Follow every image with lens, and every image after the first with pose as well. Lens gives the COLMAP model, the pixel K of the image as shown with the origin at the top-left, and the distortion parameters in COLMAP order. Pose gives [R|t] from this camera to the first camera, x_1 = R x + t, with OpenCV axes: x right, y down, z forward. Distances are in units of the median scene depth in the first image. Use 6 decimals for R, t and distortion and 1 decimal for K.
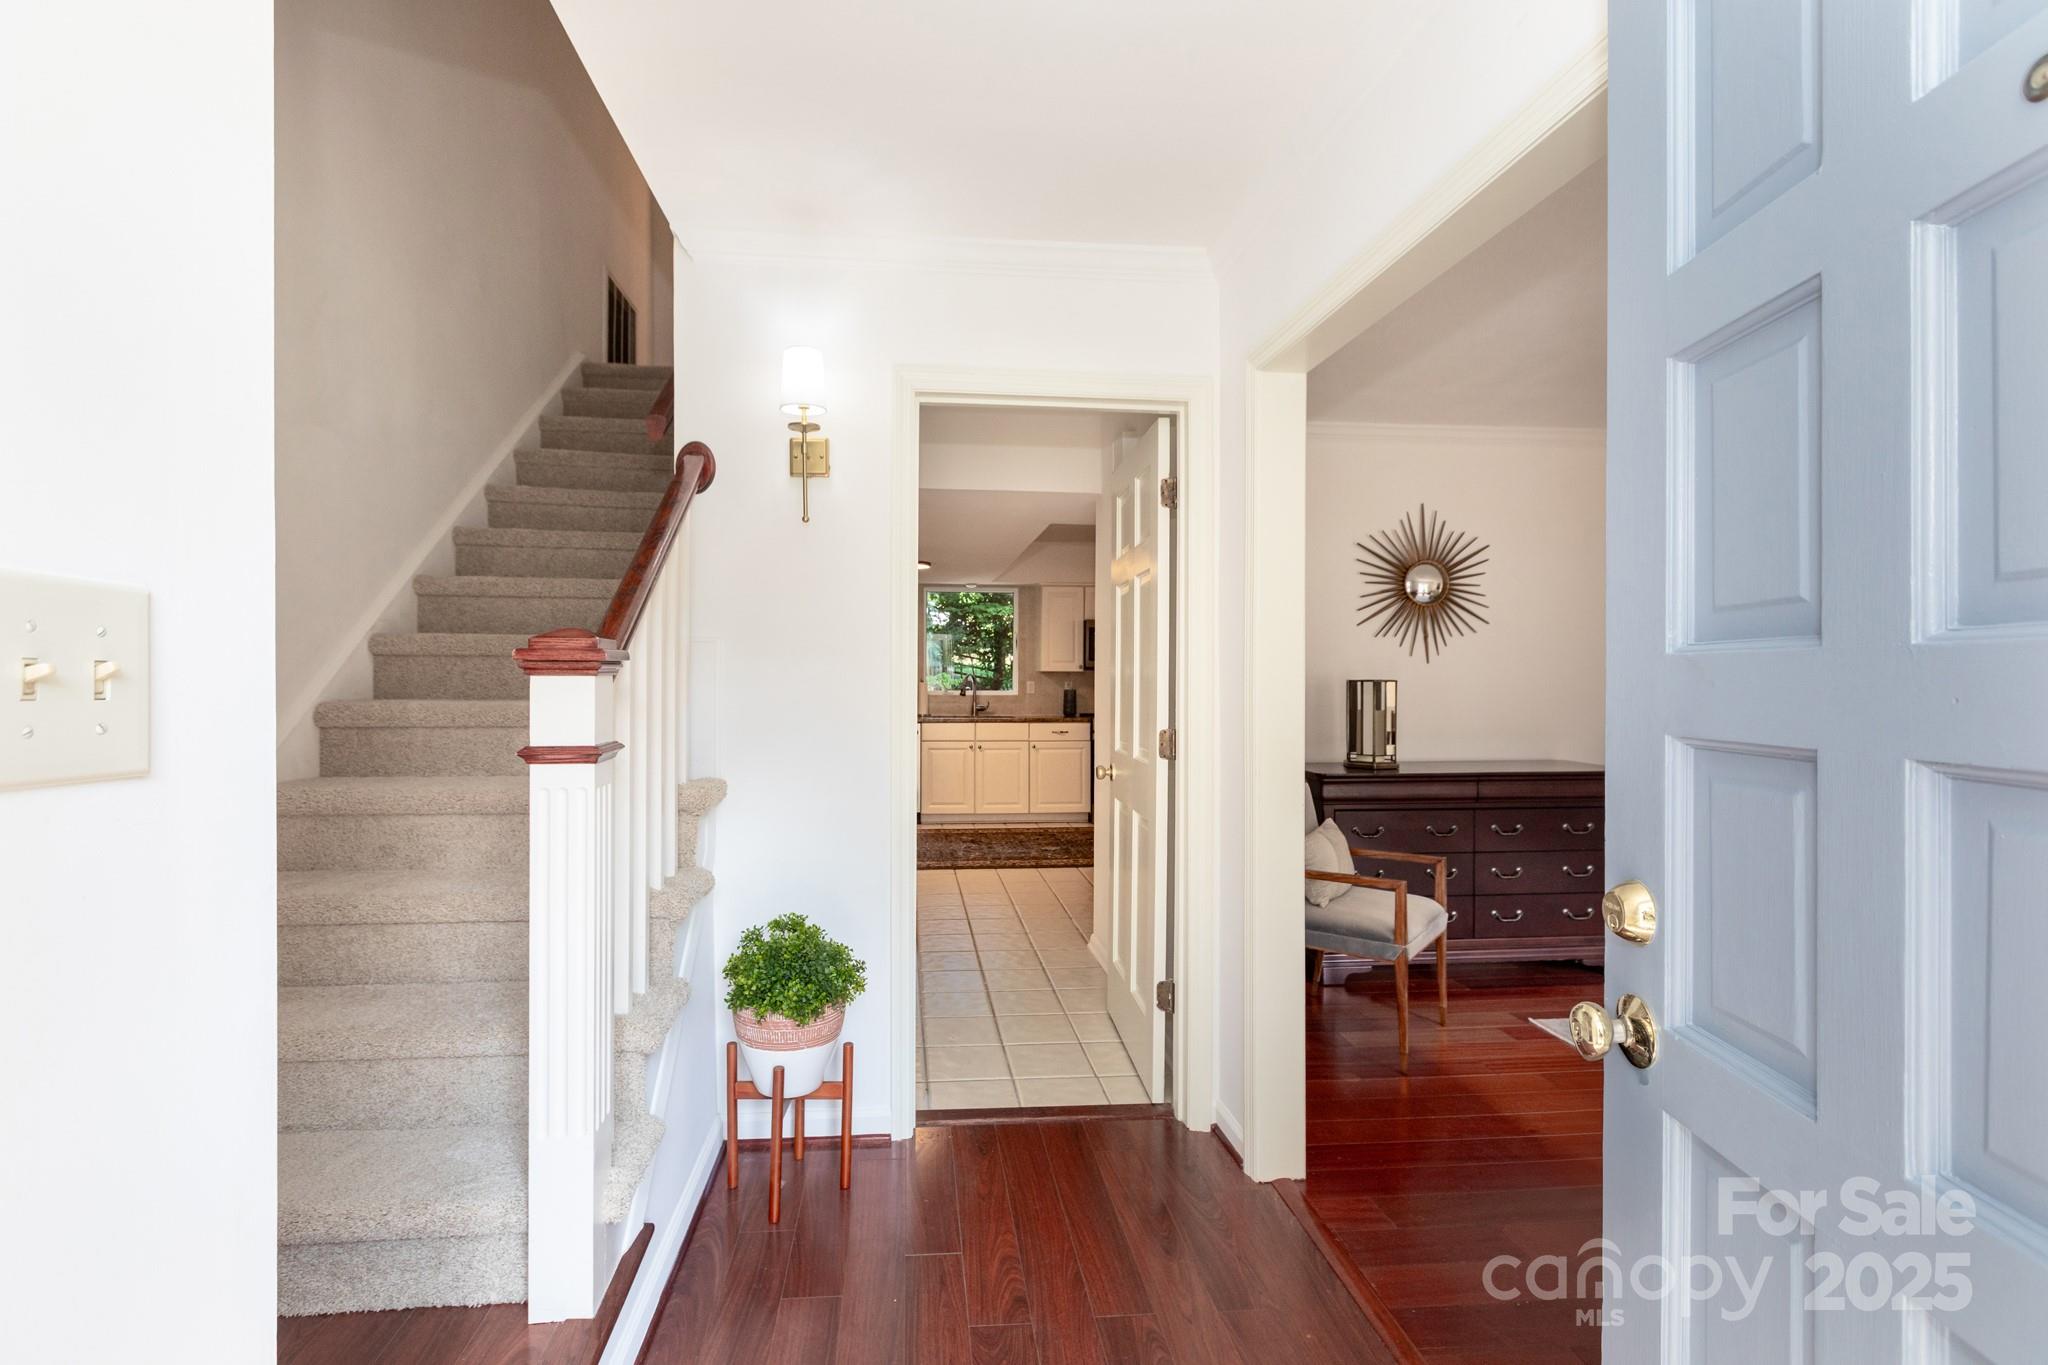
lens RADIAL K [[936.7, 0, 1017.9], [0, 936.7, 680.4], [0, 0, 1]] dist [0.011030, -0.002396]
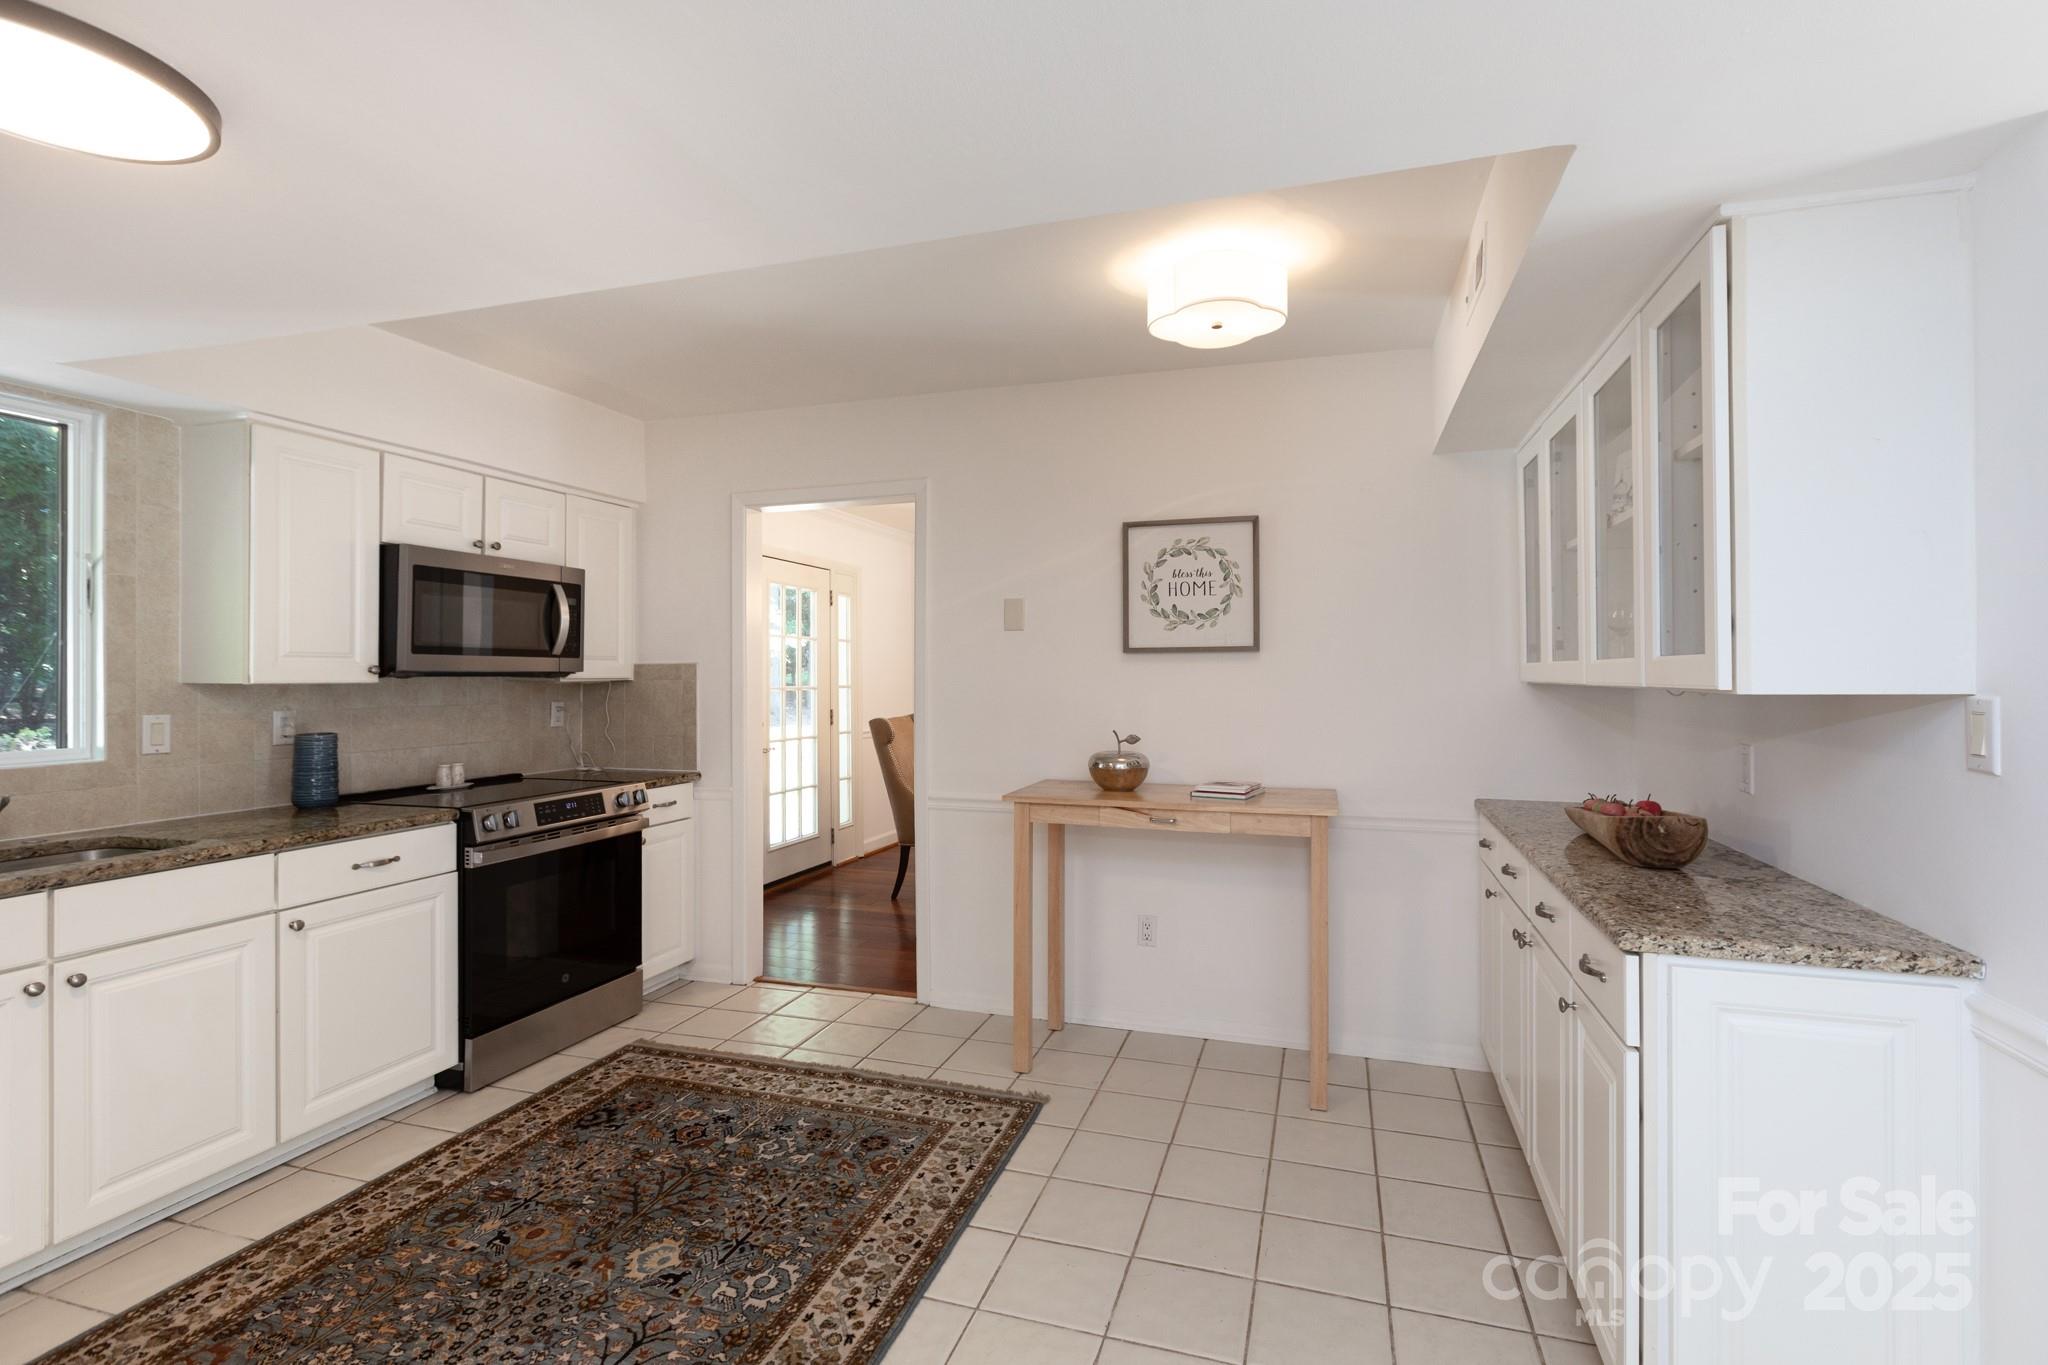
lens RADIAL K [[936.7, 0, 1034.7], [0, 936.7, 674.3], [0, 0, 1]] dist [0.011030, -0.002396]
pose [[0.417318, -0.002814, 0.908756, -0.154799], [0.007165, 0.999974, -0.000194, -0.010450], [-0.908732, 0.006592, 0.417327, 0.600683]]
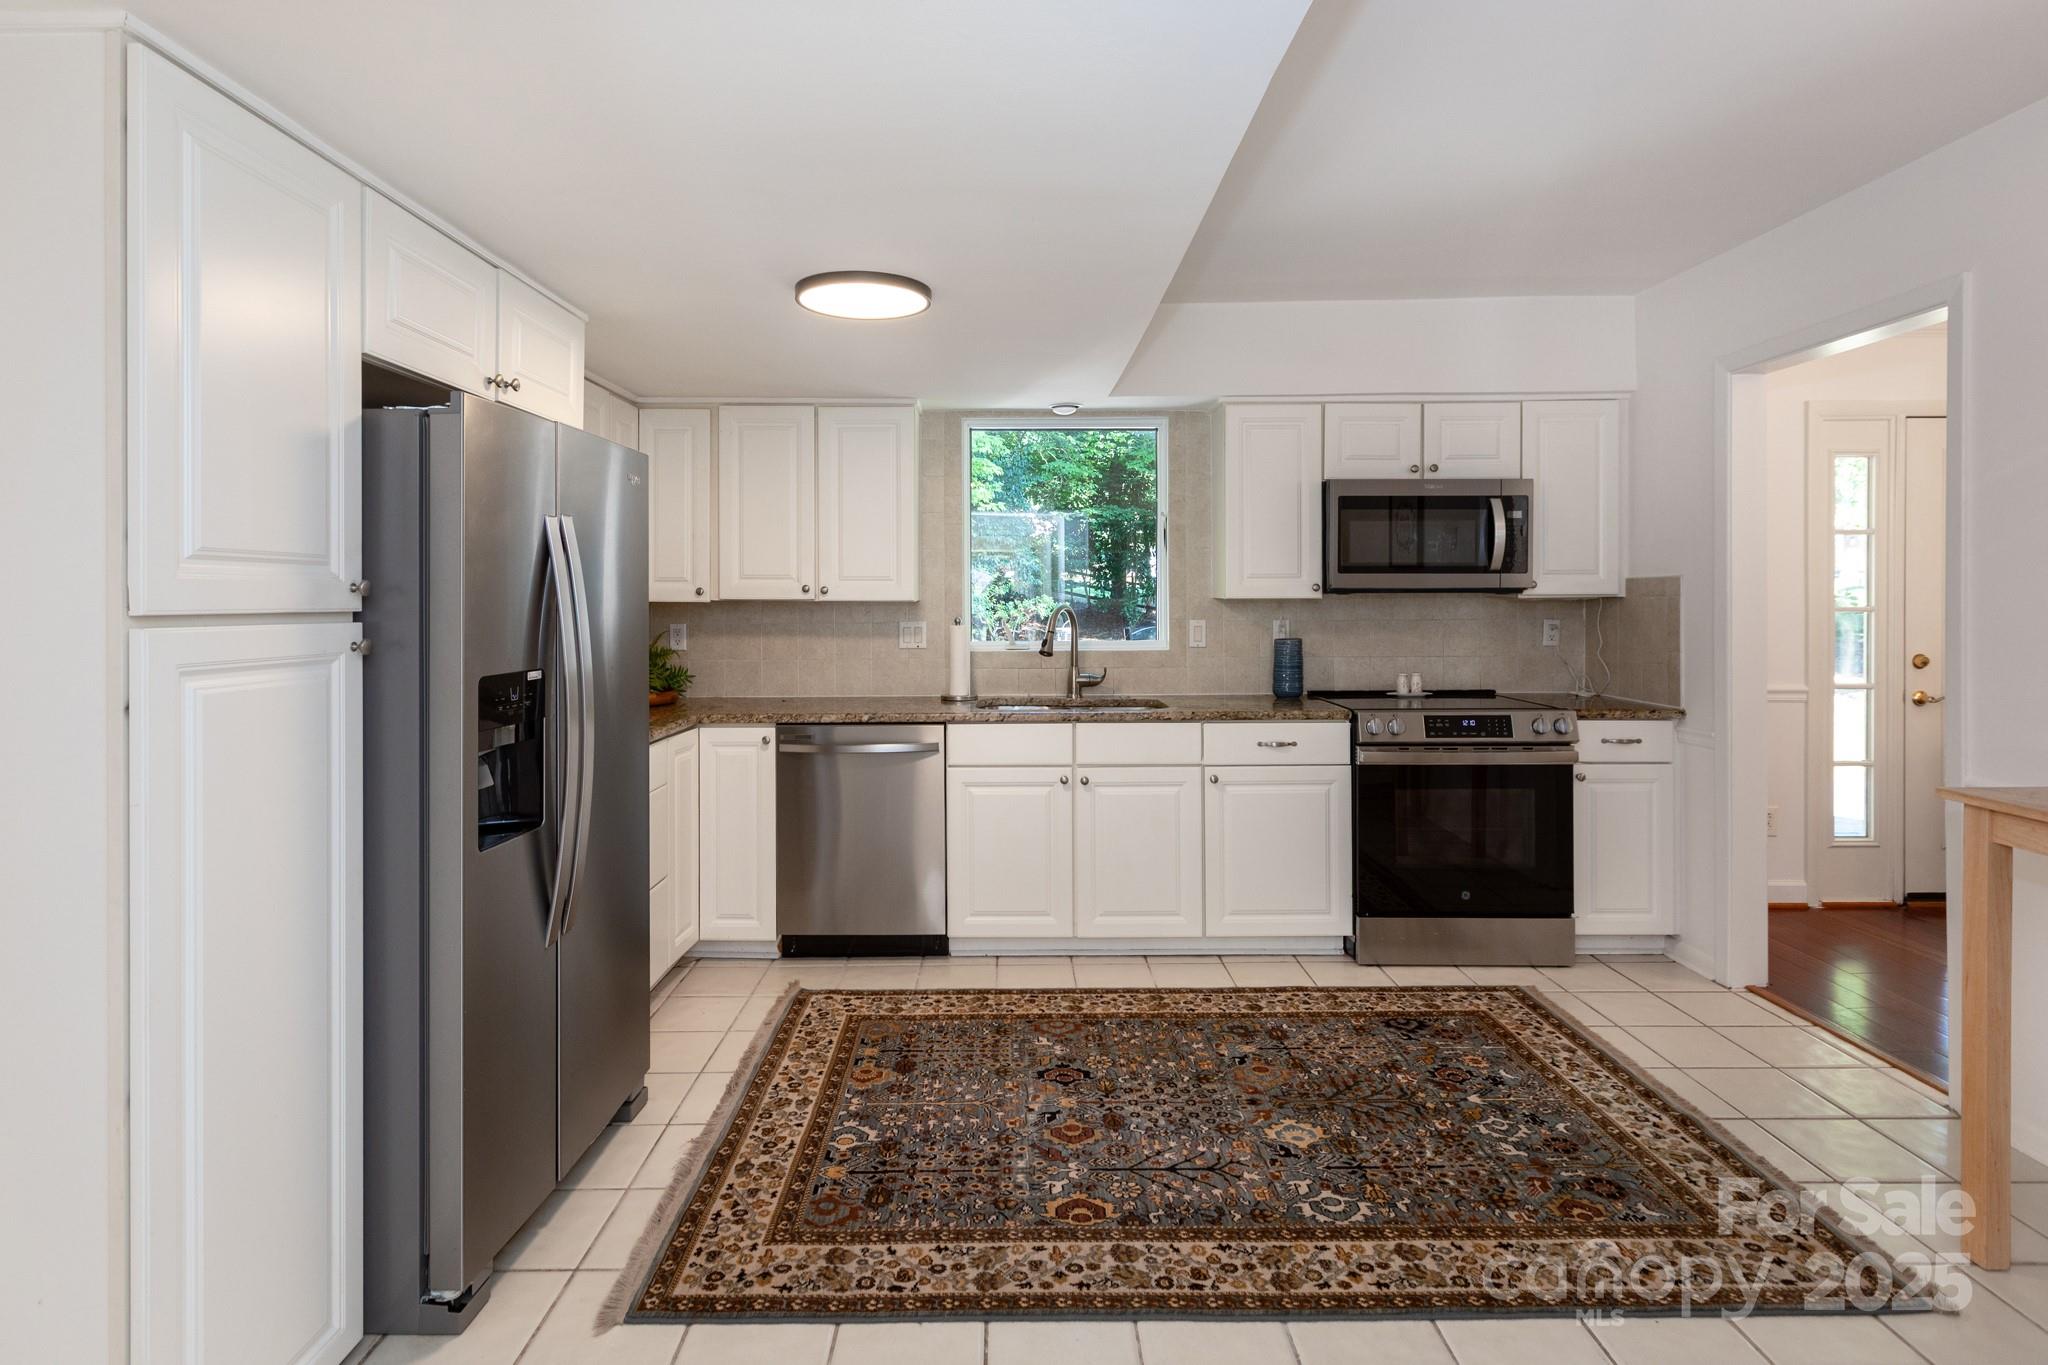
lens RADIAL K [[1028.2, 0, 1026.7], [0, 1028.2, 610.7], [0, 0, 1]] dist [0.016812, 0.002533]
pose [[0.994277, -0.004273, -0.106748, -0.015479], [0.005419, 0.999931, 0.010447, -0.009033], [0.106696, -0.010966, 0.994231, 0.498133]]
